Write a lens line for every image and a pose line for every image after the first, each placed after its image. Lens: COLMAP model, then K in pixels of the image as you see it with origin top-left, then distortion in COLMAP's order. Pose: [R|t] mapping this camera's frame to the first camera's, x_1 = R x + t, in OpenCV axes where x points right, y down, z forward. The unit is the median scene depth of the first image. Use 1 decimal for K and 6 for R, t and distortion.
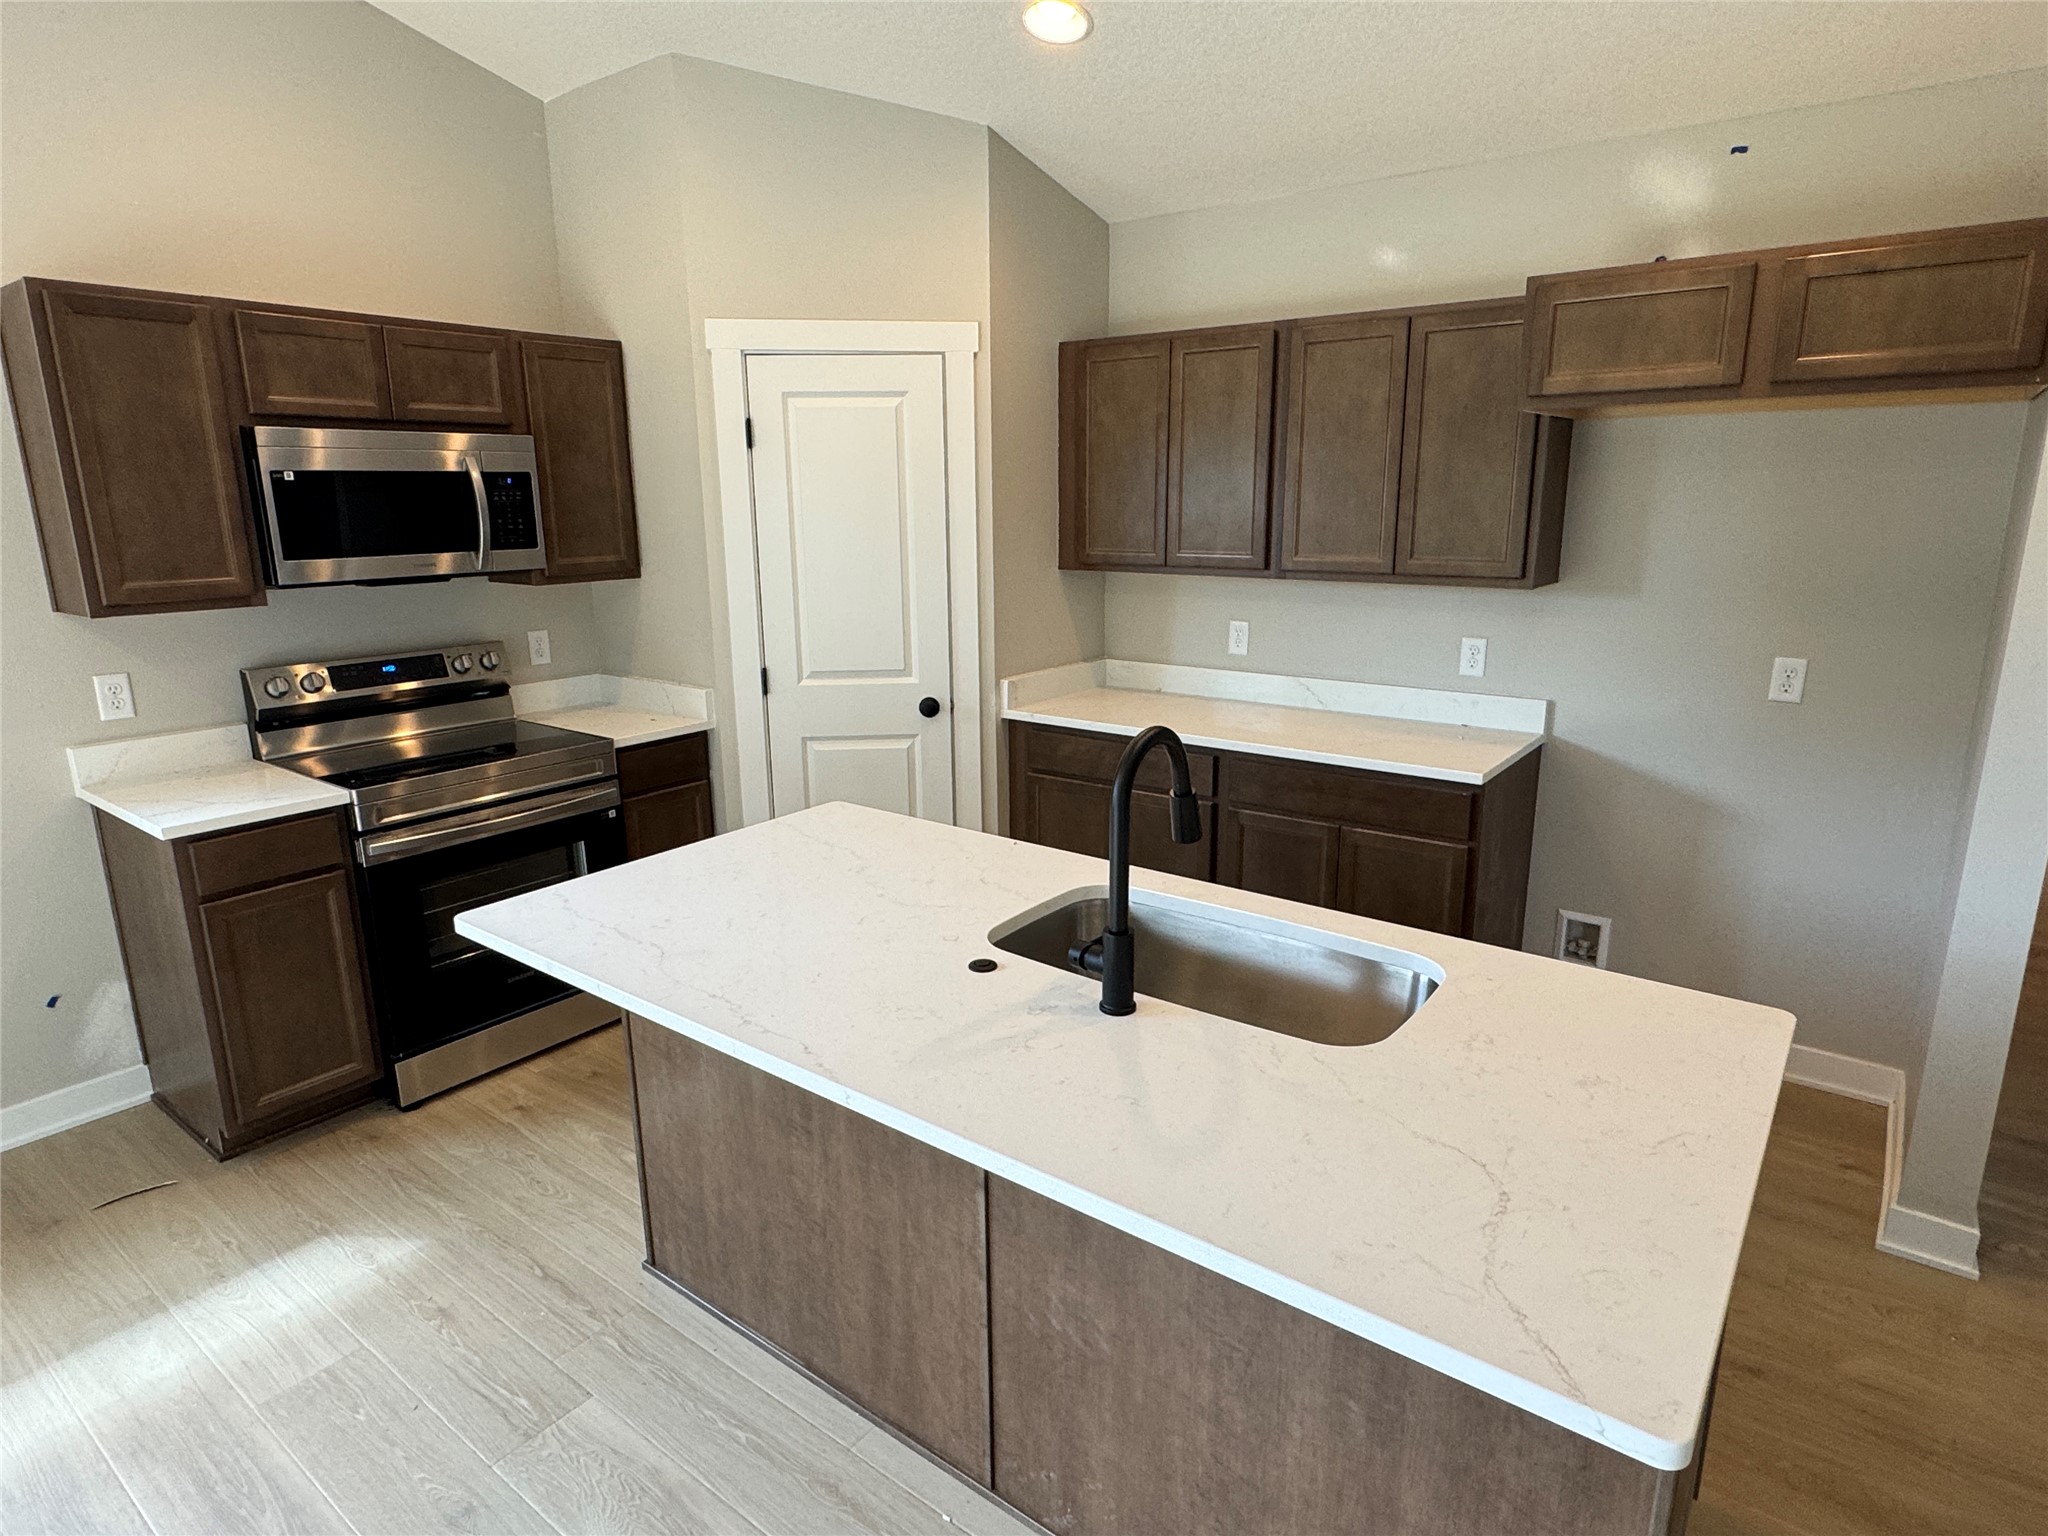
lens RADIAL K [[1135.6, 0, 1024.0], [0, 1135.6, 768.0], [0, 0, 1]] dist [-0.000991, -0.000496]
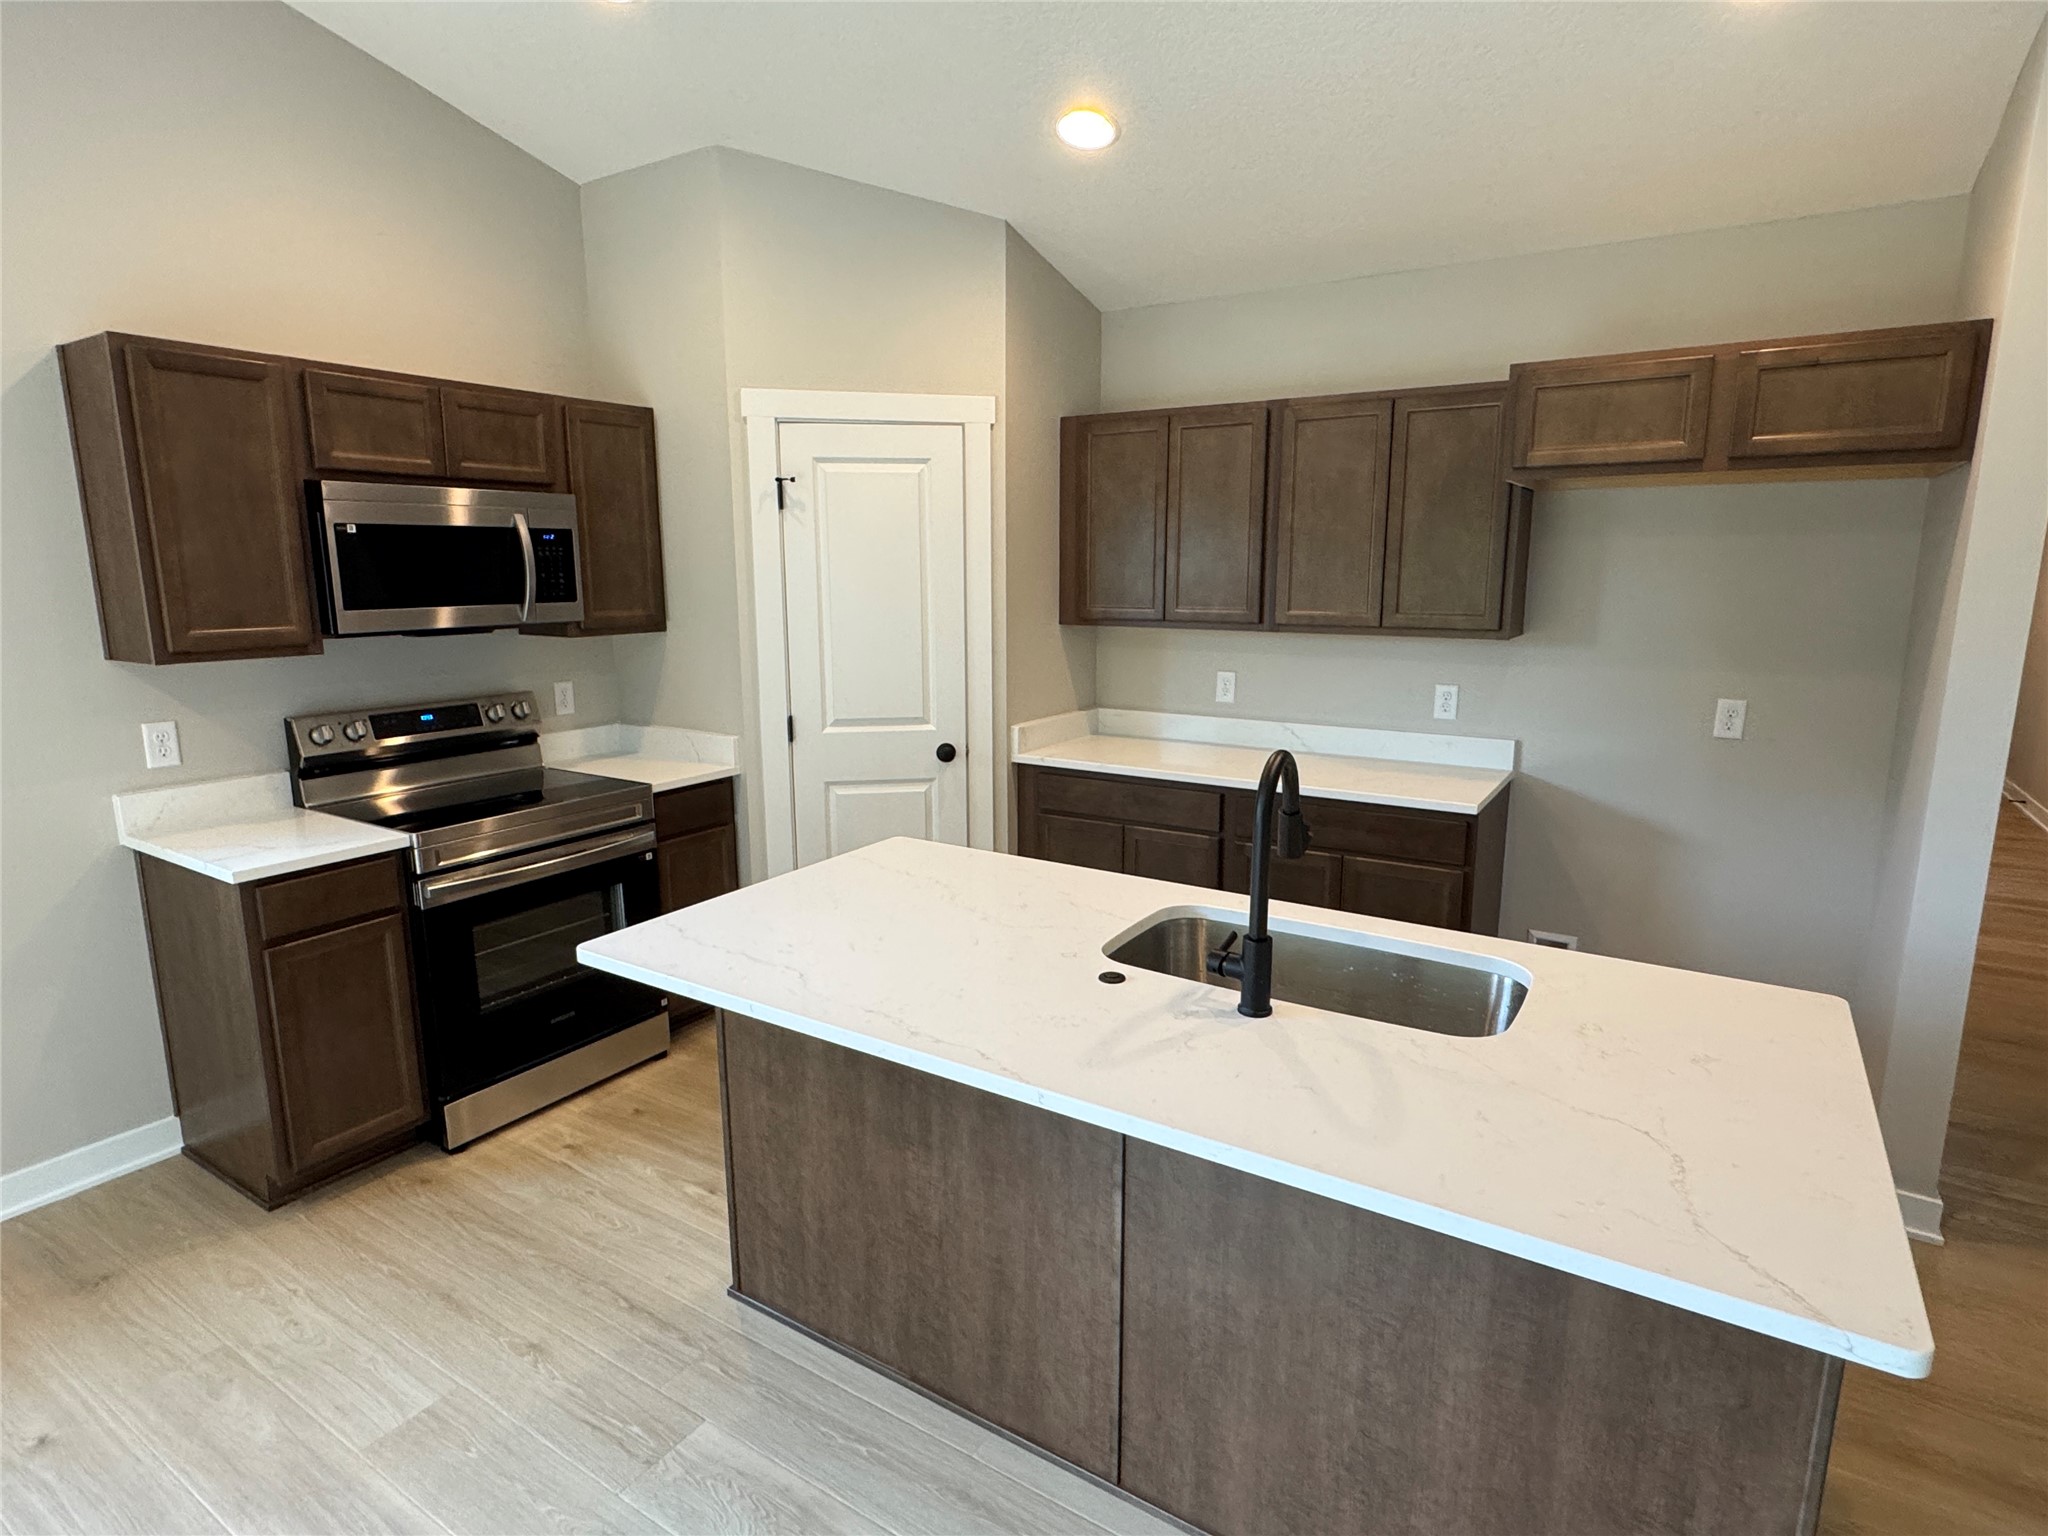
lens RADIAL K [[1074.9, 0, 1024.0], [0, 1074.9, 768.0], [0, 0, 1]] dist [-0.002530, 0.000204]
pose [[0.996560, -0.009102, 0.082370, -0.121300], [0.013244, 0.998667, -0.049878, 0.015667], [-0.081806, 0.050798, 0.995353, -0.006978]]
